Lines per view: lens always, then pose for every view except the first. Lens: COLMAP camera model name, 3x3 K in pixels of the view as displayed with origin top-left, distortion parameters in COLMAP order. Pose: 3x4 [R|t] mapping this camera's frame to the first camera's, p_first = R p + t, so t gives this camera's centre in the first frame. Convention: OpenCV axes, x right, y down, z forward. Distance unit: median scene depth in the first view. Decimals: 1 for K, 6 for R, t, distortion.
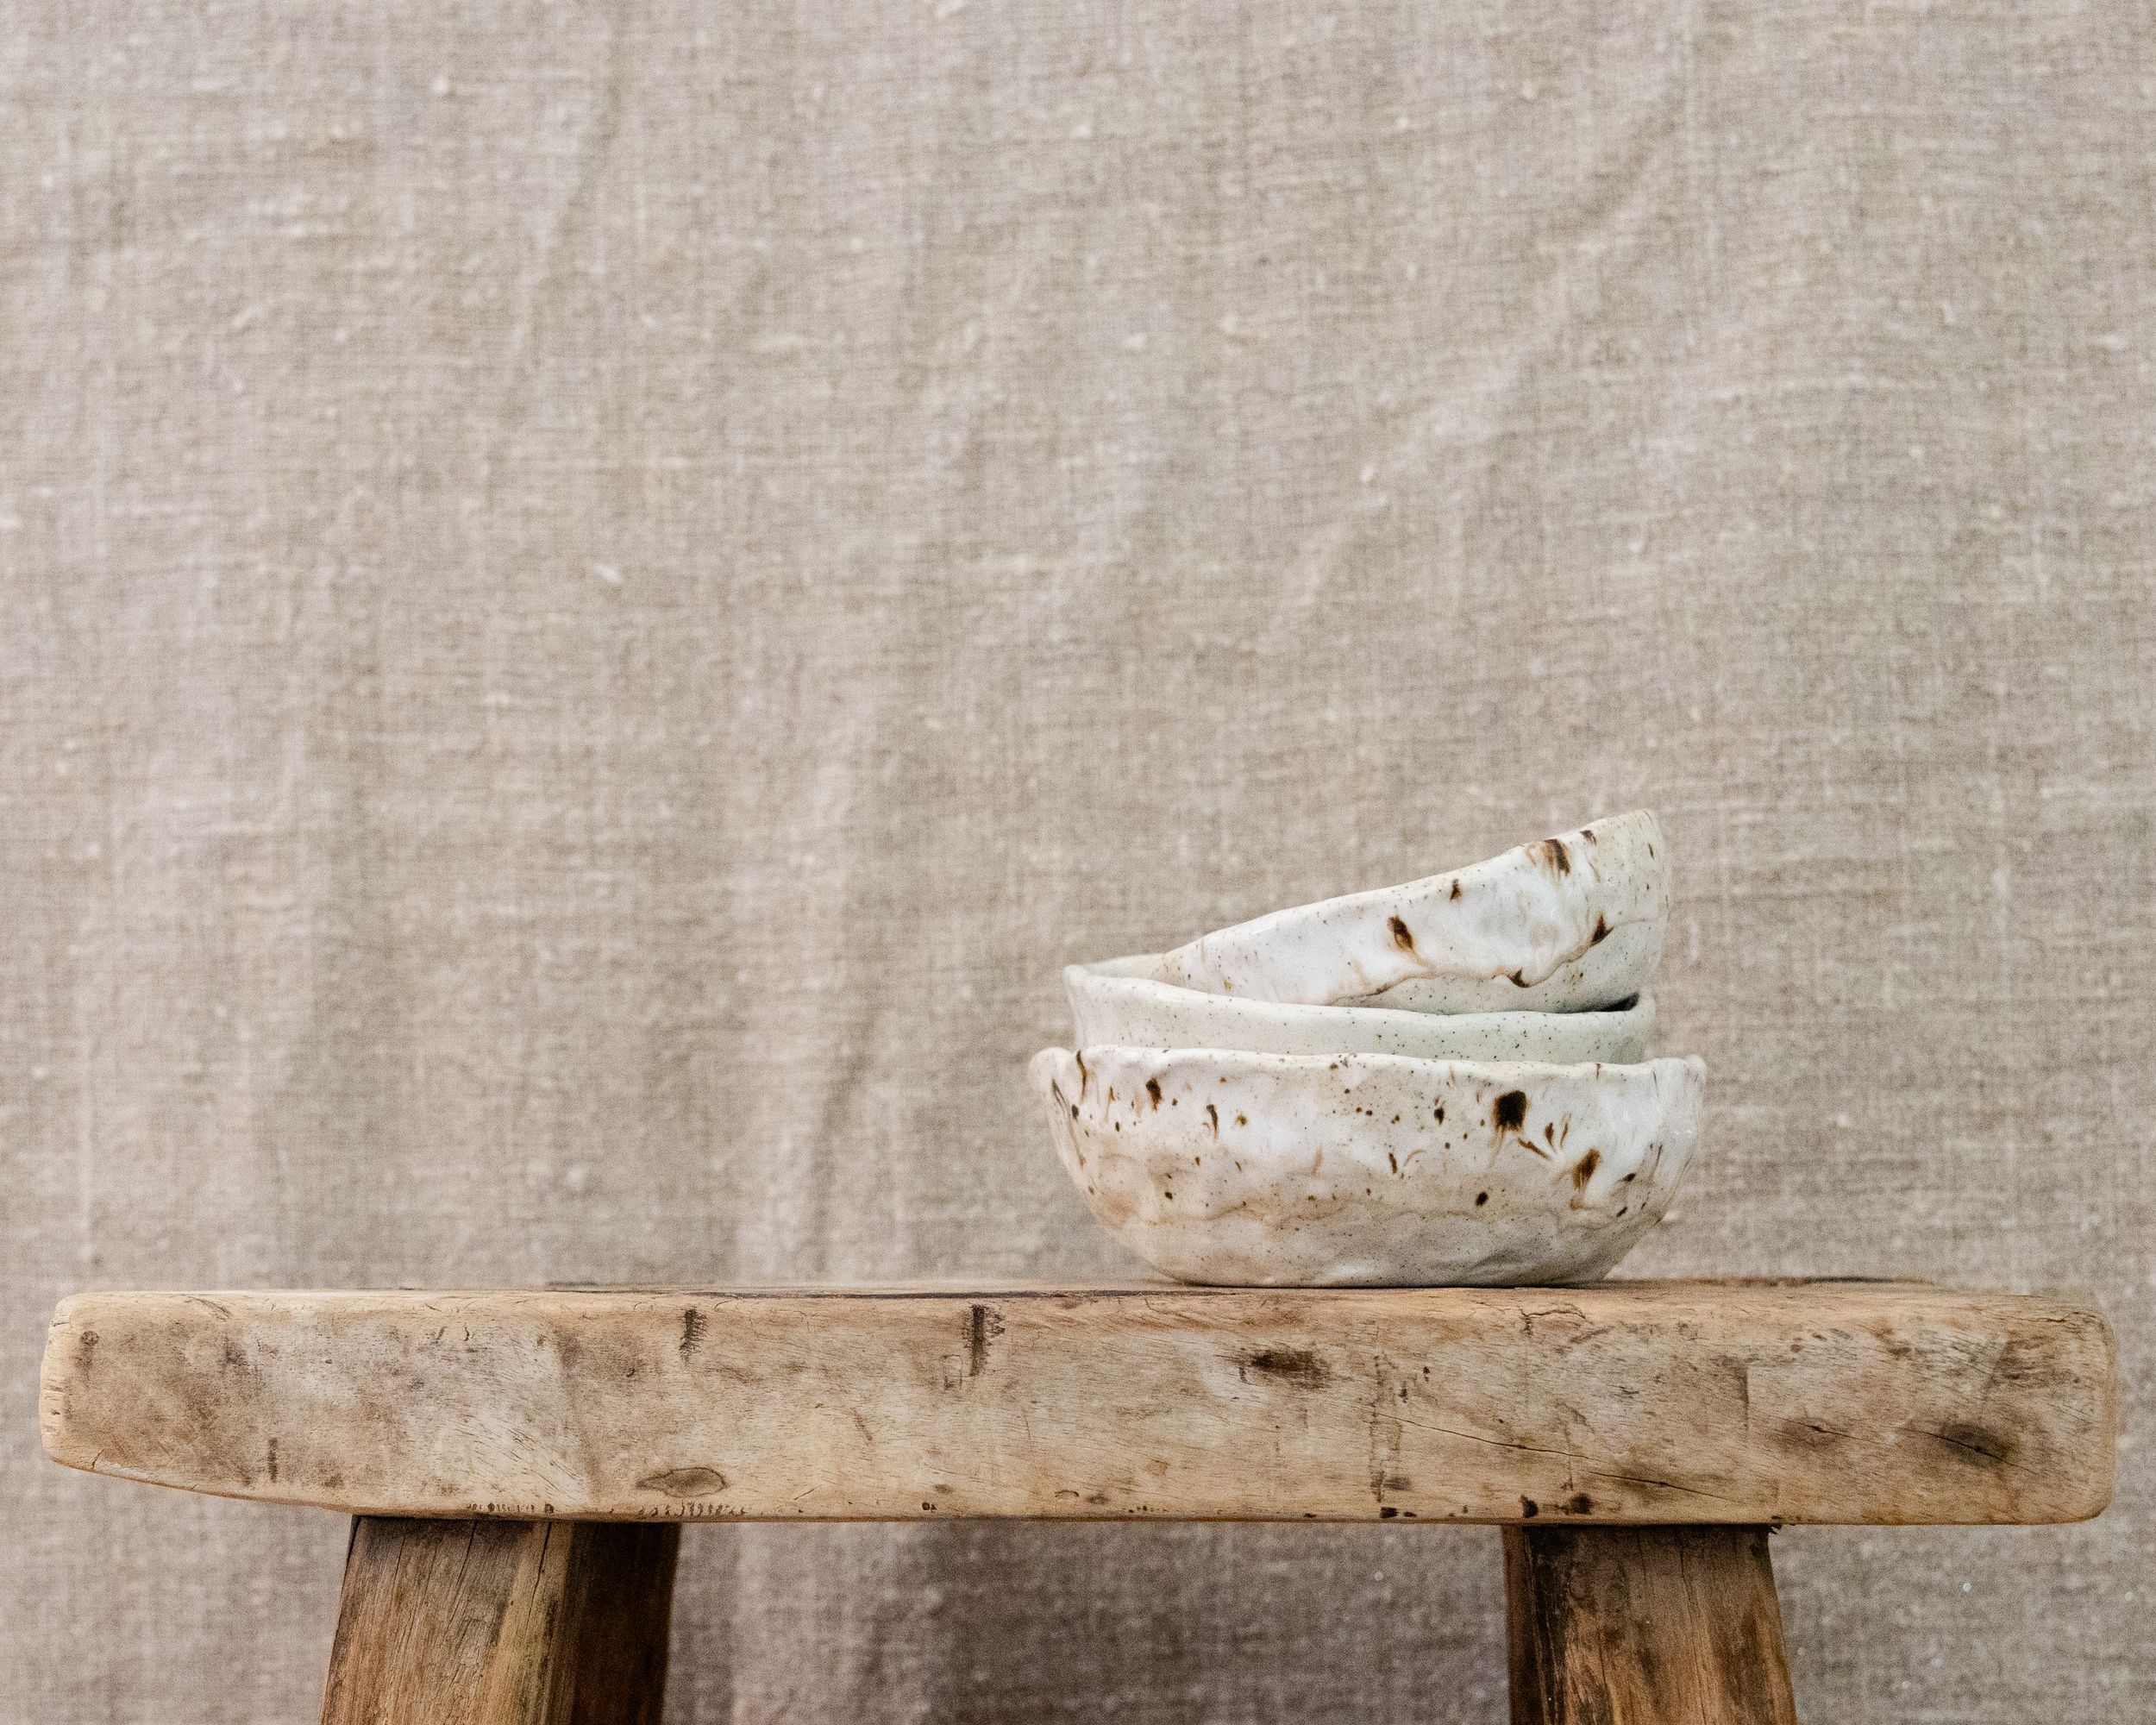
lens RADIAL K [[2495.1, 0, 1075.1], [0, 2495.1, 864.0], [0, 0, 1]] dist [0.027748, 0.000000]
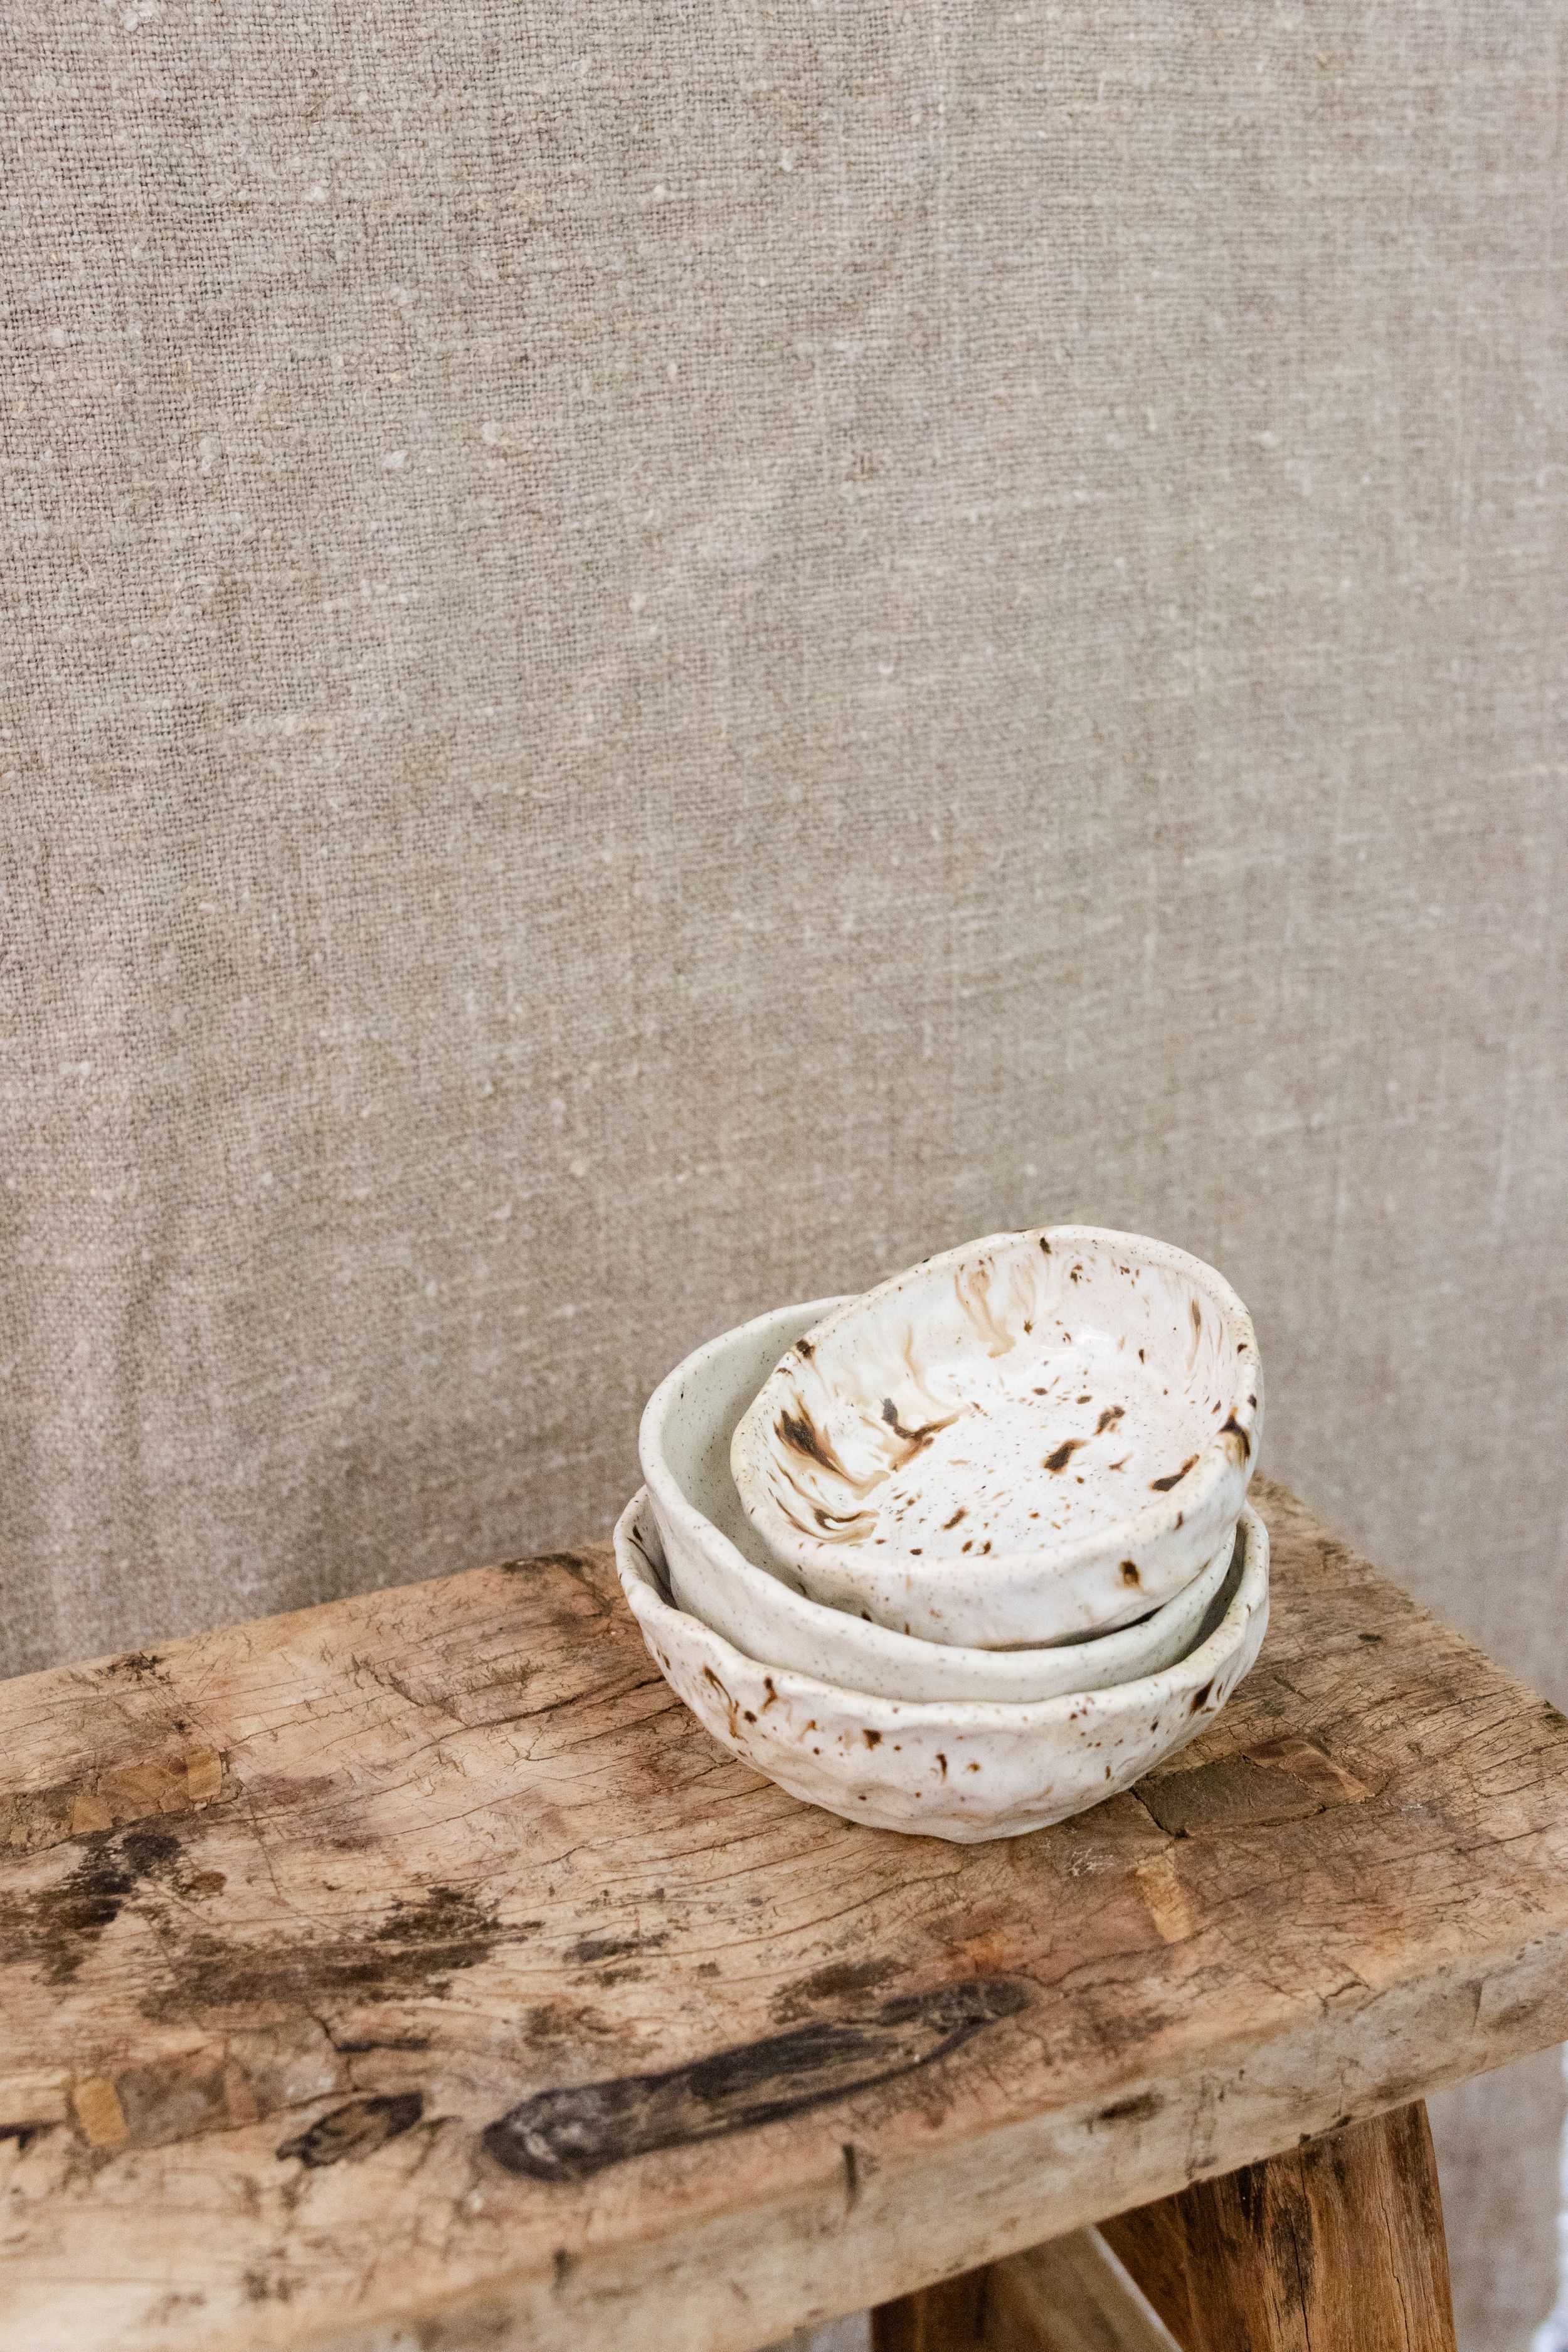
lens RADIAL K [[2075.4, 0, 790.1], [0, 2075.4, 1173.4], [0, 0, 1]] dist [0.030770, -0.015663]
pose [[0.919747, -0.122115, 0.373033, -0.154578], [-0.010268, 0.942562, 0.333872, -0.217921], [-0.392378, -0.310908, 0.865665, 0.218533]]
